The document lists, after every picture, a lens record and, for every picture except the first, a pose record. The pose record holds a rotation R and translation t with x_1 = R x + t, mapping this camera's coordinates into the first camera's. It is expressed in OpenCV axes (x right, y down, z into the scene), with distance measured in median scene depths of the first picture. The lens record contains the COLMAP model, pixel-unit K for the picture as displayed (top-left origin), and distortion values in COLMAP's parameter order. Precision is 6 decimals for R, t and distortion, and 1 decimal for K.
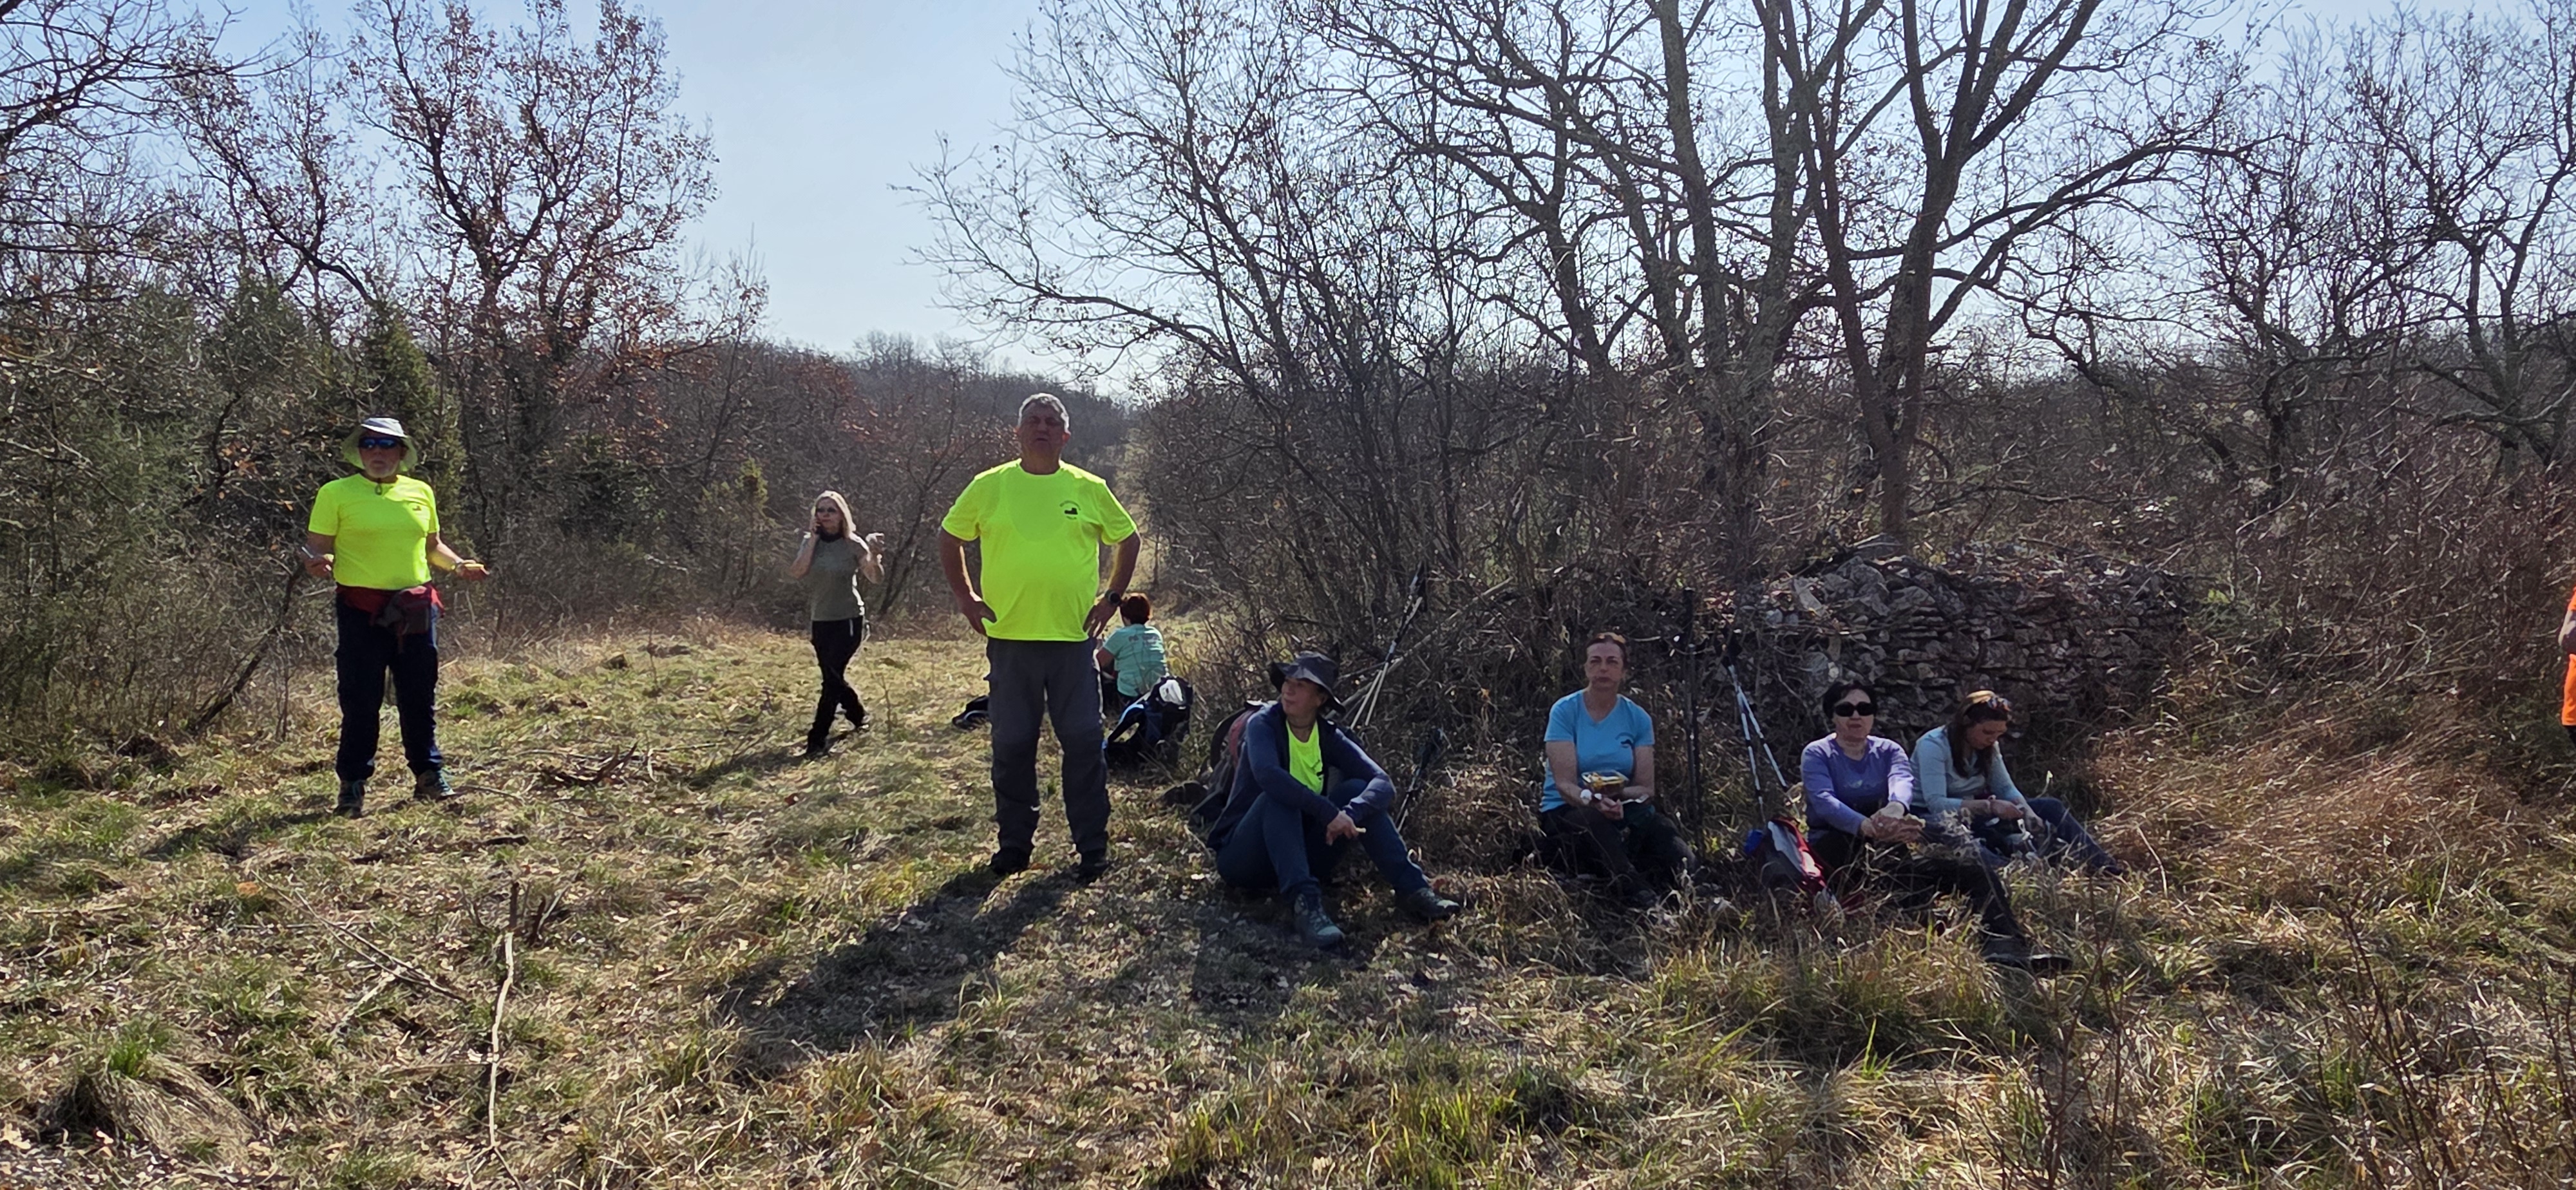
lens RADIAL K [[1566.1, 0, 1277.3], [0, 1566.1, 594.6], [0, 0, 1]] dist [0.015906, -0.011574]
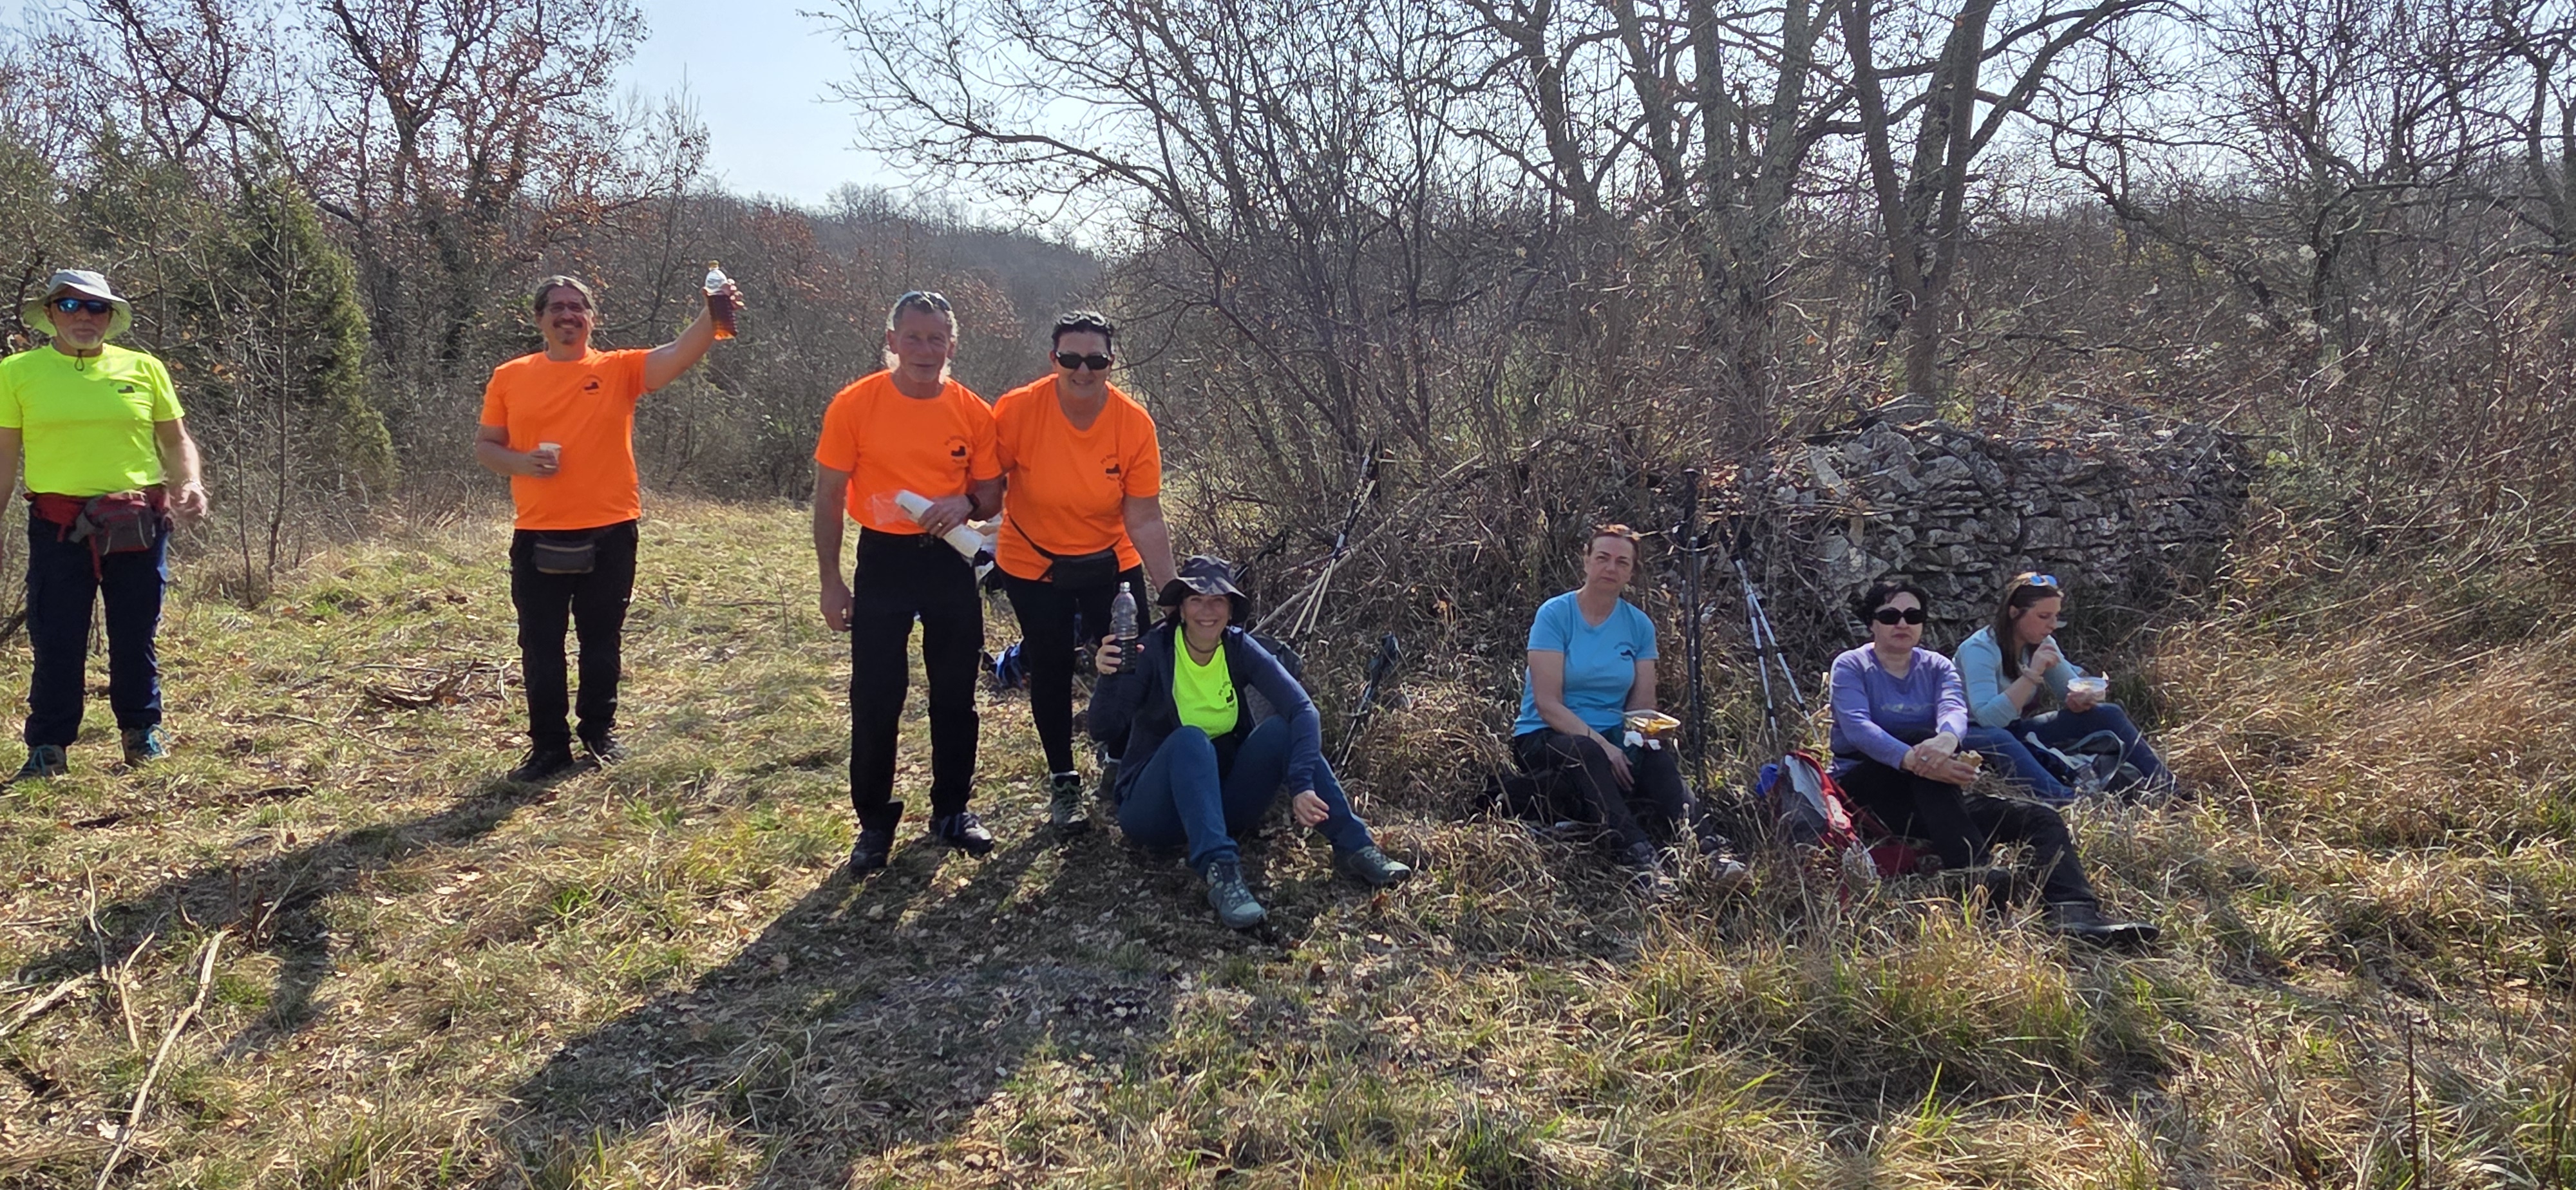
lens RADIAL K [[1566.1, 0, 1277.3], [0, 1566.1, 594.6], [0, 0, 1]] dist [0.015906, -0.011574]
pose [[0.999870, -0.014797, 0.006437, 0.030759], [0.014137, 0.995597, 0.092667, -0.015049], [-0.007780, -0.092563, 0.995676, 0.139237]]
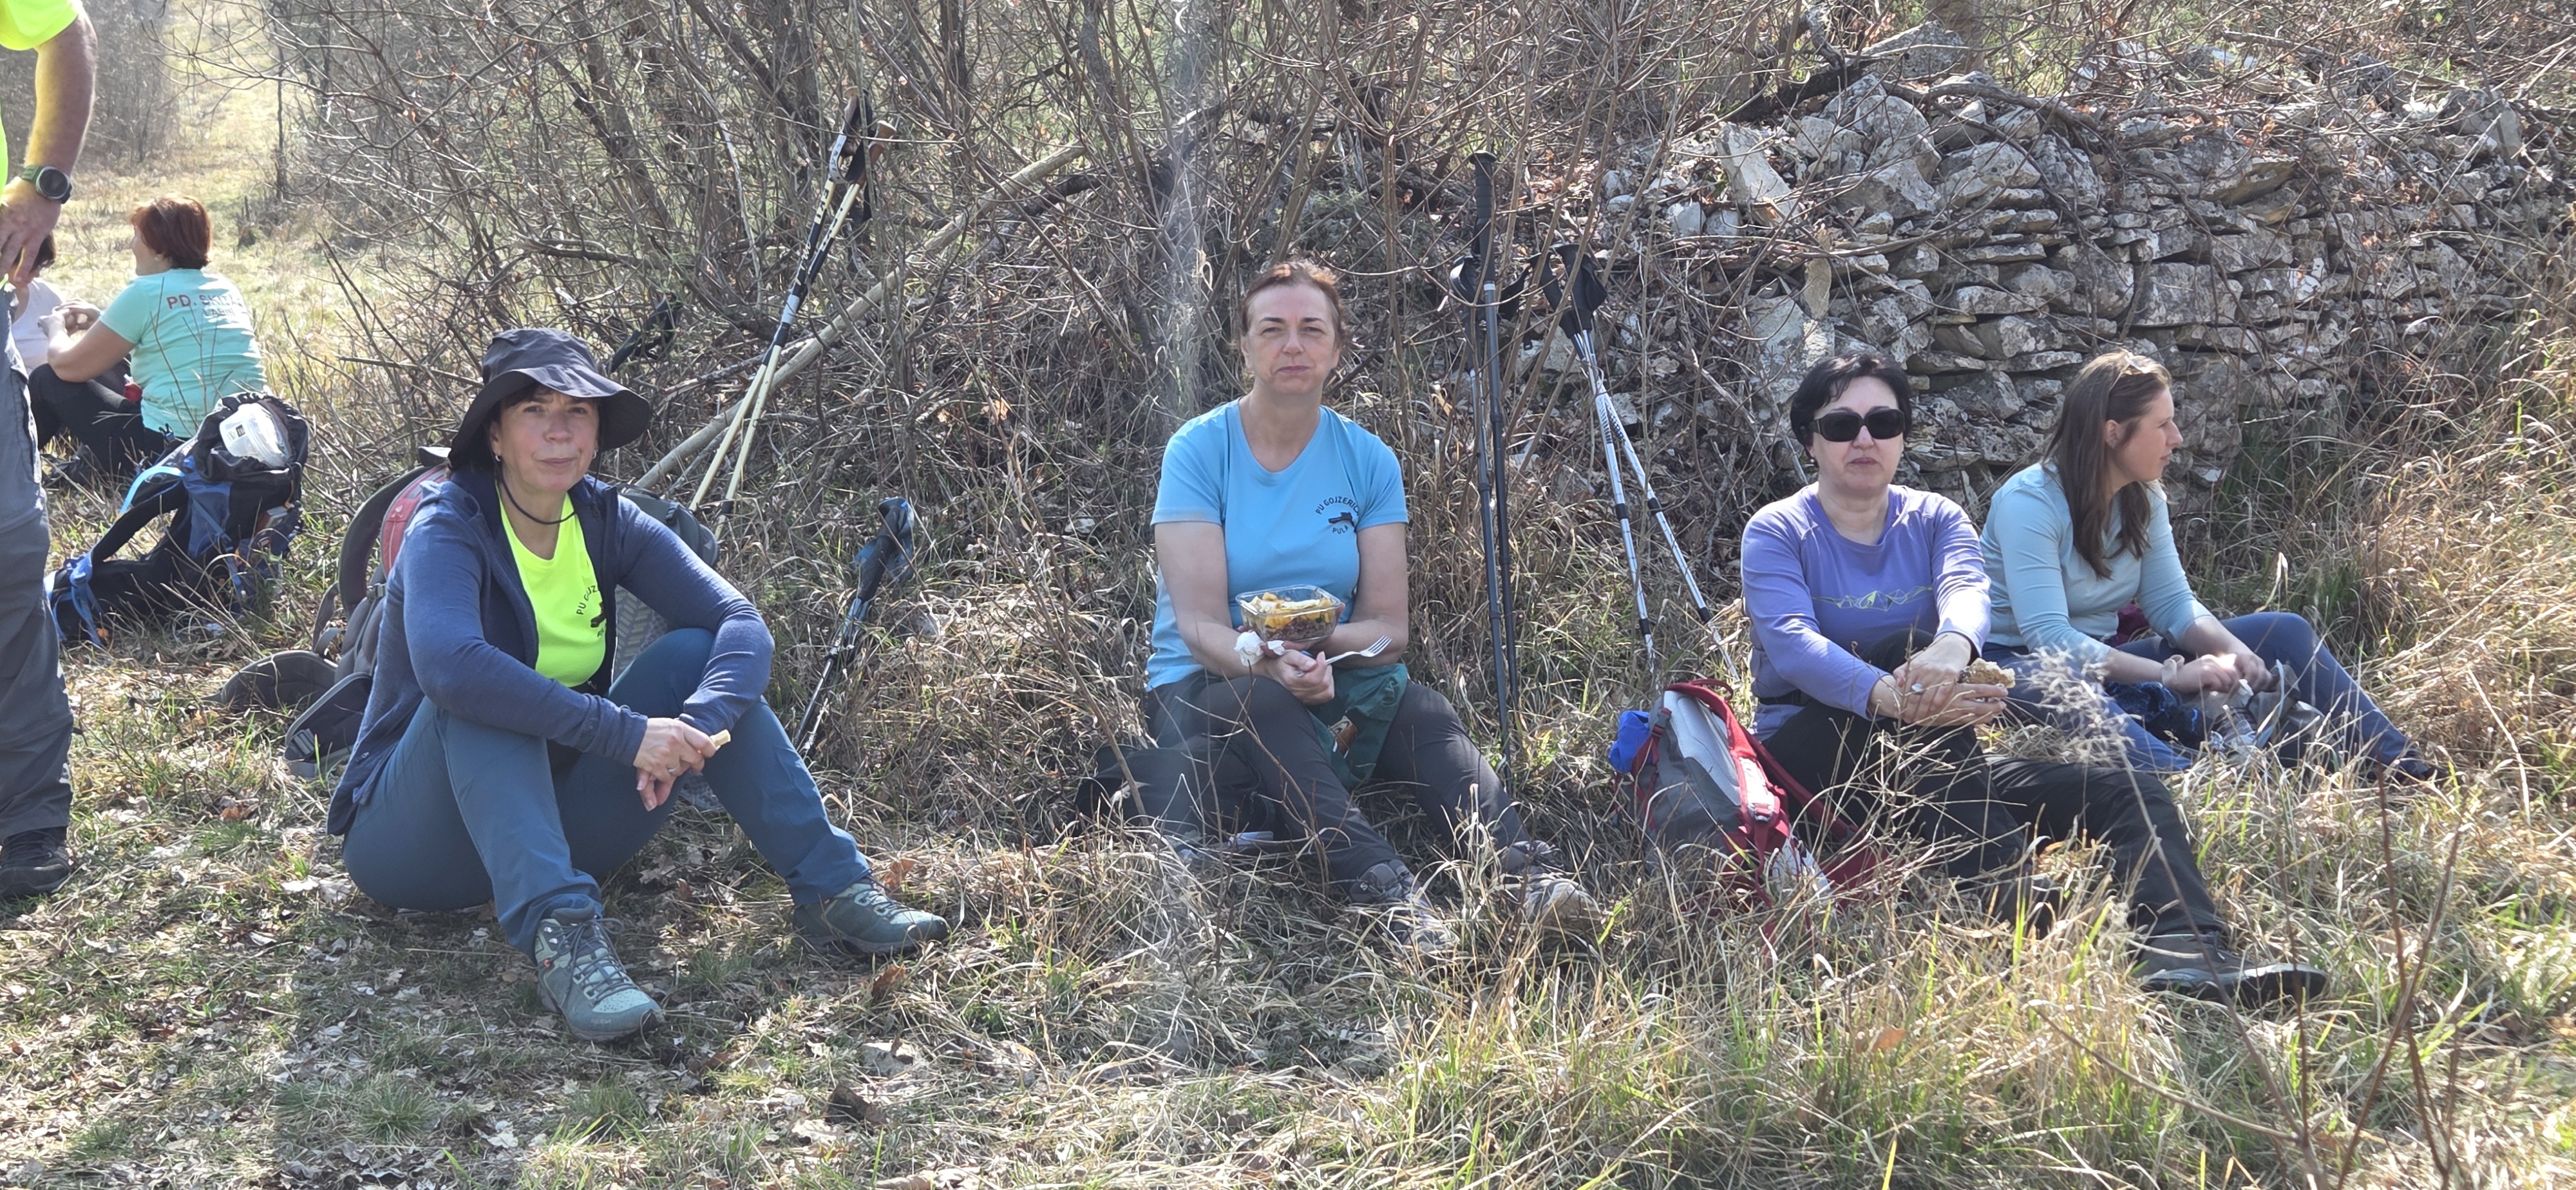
lens RADIAL K [[3582.7, 0, 1199.2], [0, 3582.7, 541.4], [0, 0, 1]] dist [0.106466, -0.146271]
pose [[0.985890, -0.033323, 0.164045, 0.020939], [0.017894, 0.995350, 0.094644, 0.006527], [-0.166436, -0.090373, 0.981902, 0.045828]]
